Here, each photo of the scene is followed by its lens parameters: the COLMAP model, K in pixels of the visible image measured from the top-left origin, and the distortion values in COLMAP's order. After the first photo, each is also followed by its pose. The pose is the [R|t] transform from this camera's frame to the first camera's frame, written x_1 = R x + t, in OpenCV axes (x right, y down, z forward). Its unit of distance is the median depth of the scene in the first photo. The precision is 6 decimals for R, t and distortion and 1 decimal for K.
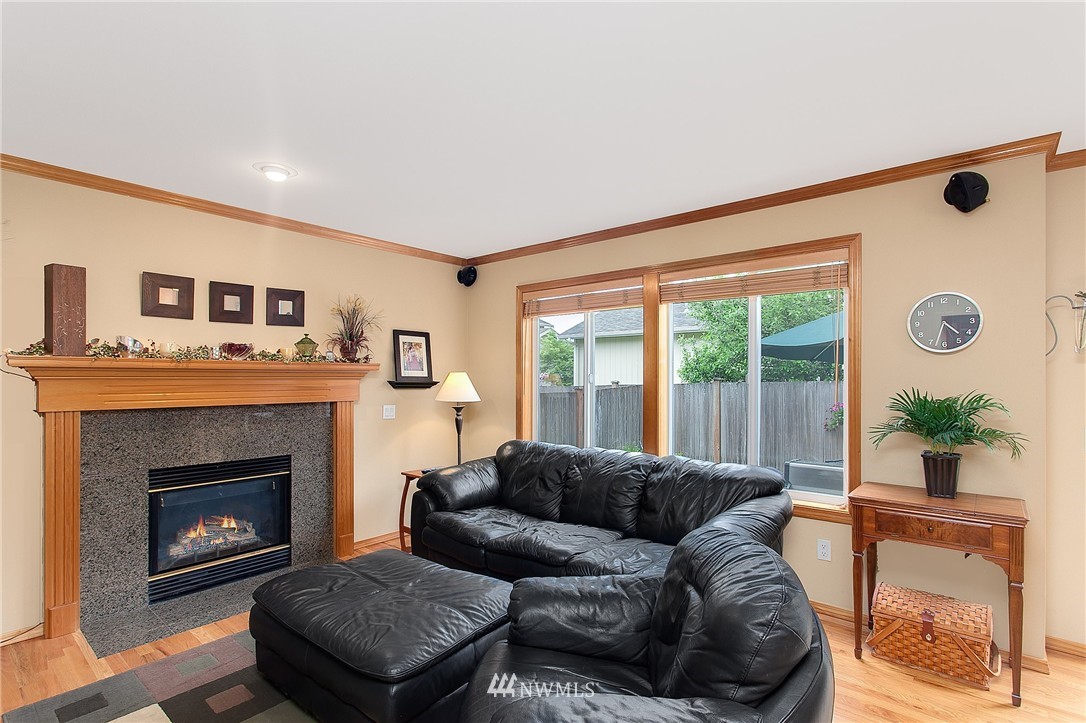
lens RADIAL K [[521.9, 0, 545.0], [0, 521.9, 380.0], [0, 0, 1]] dist [0.000771, 0.001147]
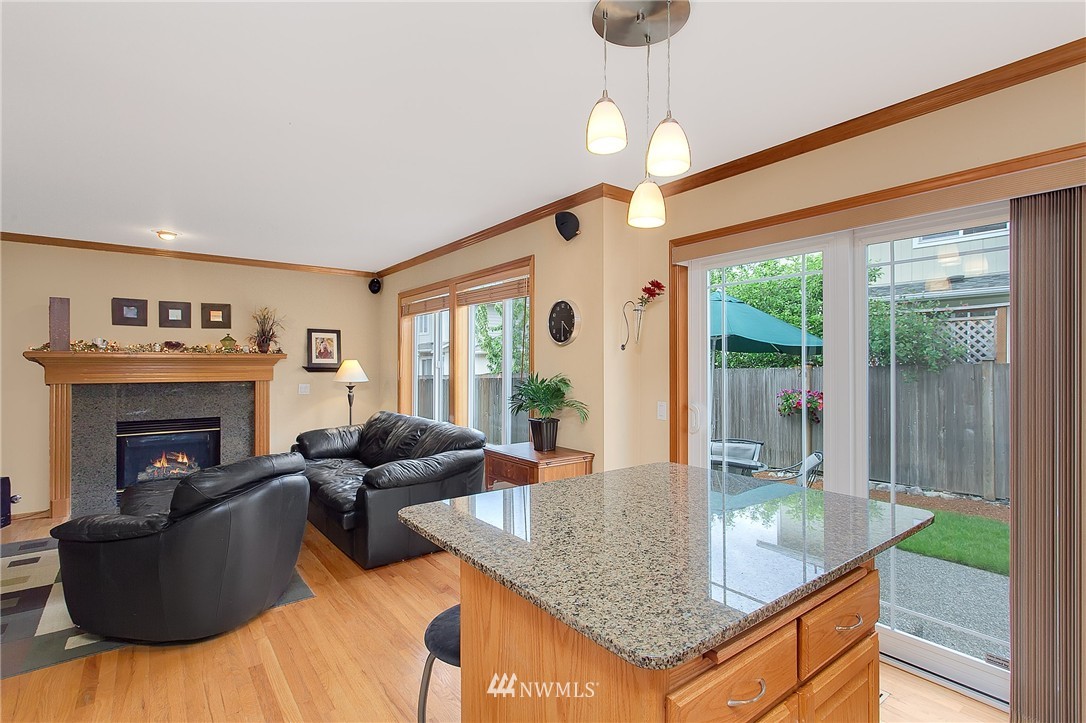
lens RADIAL K [[521.9, 0, 546.6], [0, 521.9, 360.3], [0, 0, 1]] dist [0.000771, 0.001147]
pose [[0.977194, -0.002945, -0.212327, 0.716466], [-0.000016, 0.999903, -0.013944, 0.005888], [0.212347, 0.013629, 0.977099, -0.231800]]
